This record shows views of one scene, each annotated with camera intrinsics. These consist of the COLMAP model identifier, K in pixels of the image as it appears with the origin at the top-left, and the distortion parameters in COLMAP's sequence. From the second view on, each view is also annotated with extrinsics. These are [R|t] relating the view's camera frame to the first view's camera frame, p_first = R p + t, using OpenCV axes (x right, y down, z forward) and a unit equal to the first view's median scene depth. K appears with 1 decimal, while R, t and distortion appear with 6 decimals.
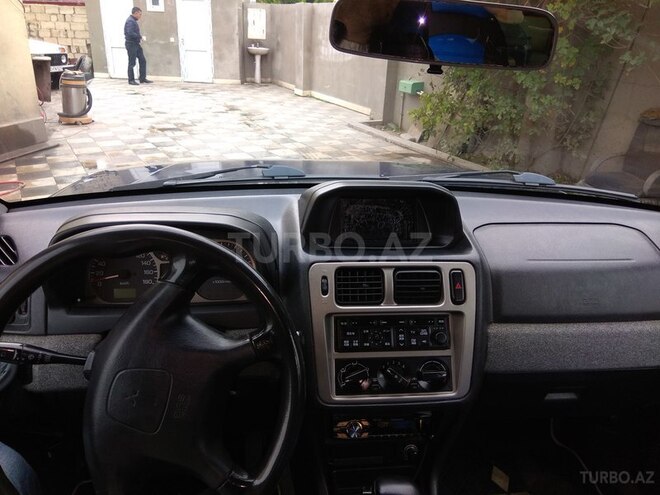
lens RADIAL K [[499.6, 0, 330.0], [0, 499.6, 247.5], [0, 0, 1]] dist [0.068150, -0.106882]
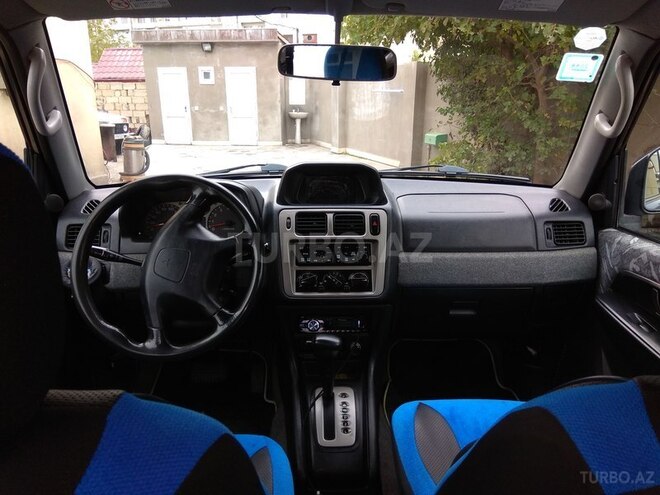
lens RADIAL K [[499.6, 0, 330.0], [0, 499.6, 247.5], [0, 0, 1]] dist [0.068150, -0.106882]
pose [[0.996042, -0.017176, -0.087214, 0.025680], [0.006956, 0.993207, -0.116154, 0.033778], [0.088617, 0.115088, 0.989395, -0.055034]]
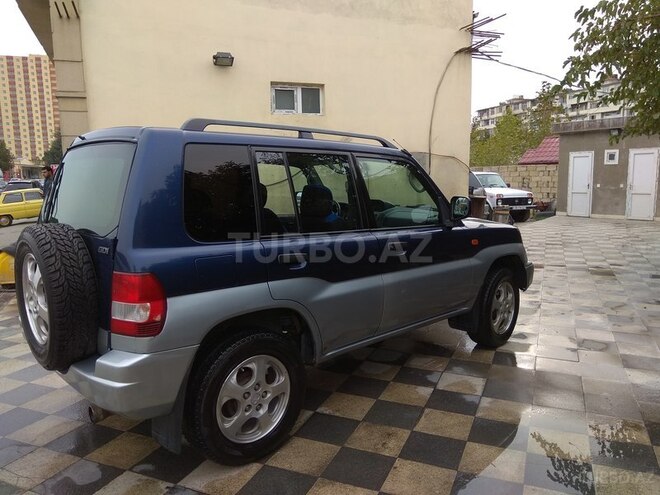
lens RADIAL K [[499.6, 0, 330.0], [0, 499.6, 247.5], [0, 0, 1]] dist [0.068150, -0.106882]
pose [[0.582110, 0.064642, -0.810537, 0.433411], [-0.286977, 0.949019, -0.130414, 0.131051], [0.760784, 0.308521, 0.570984, -0.261785]]
